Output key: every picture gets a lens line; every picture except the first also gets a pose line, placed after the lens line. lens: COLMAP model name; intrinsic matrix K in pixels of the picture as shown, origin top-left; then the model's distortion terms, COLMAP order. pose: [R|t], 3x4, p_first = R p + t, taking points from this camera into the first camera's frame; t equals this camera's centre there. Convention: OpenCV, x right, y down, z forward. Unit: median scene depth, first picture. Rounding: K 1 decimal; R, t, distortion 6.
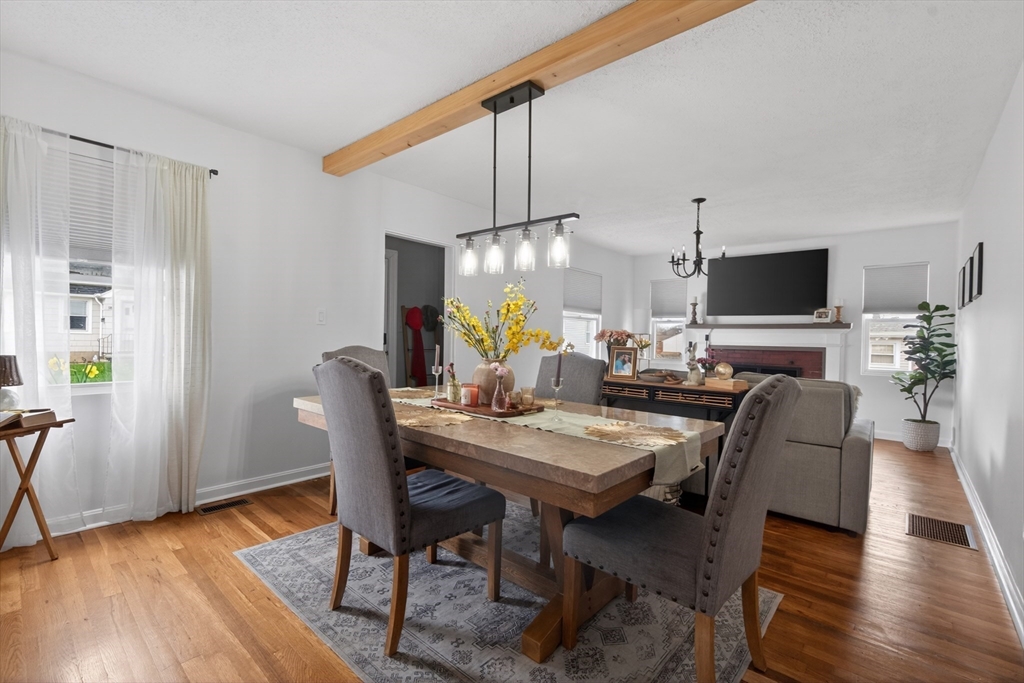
lens RADIAL K [[453.0, 0, 511.1], [0, 453.0, 342.4], [0, 0, 1]] dist [-0.003847, 0.002663]
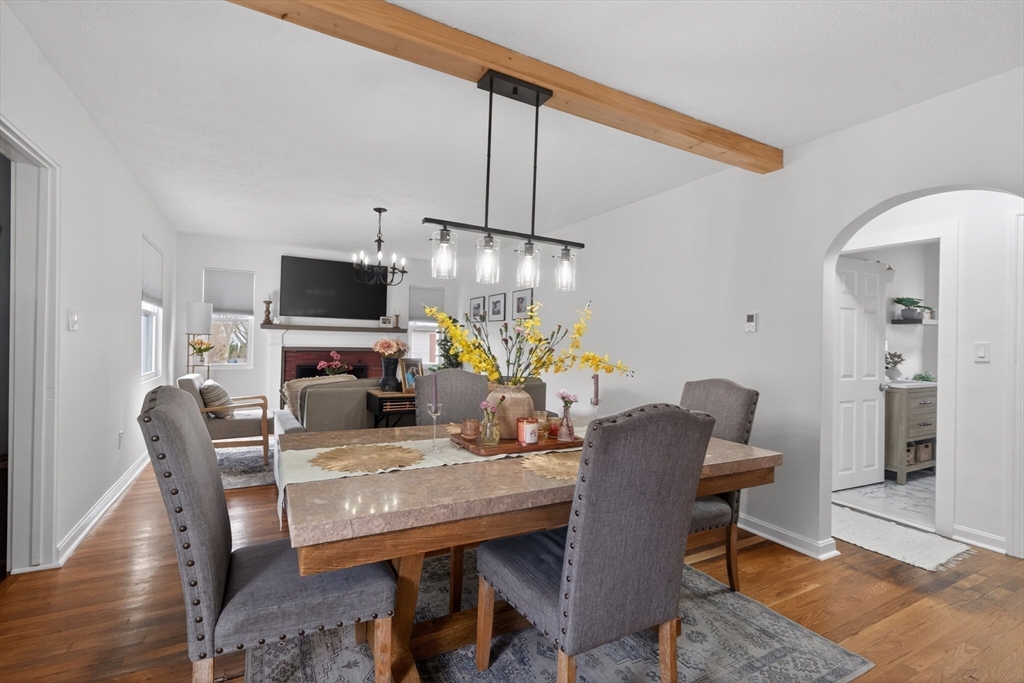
lens RADIAL K [[453.0, 0, 505.5], [0, 453.0, 342.6], [0, 0, 1]] dist [-0.003847, 0.002663]
pose [[0.346460, -0.012055, 0.937987, -0.388975], [-0.005428, 0.999875, 0.014855, -0.026513], [-0.938049, -0.010238, 0.346351, 0.326866]]
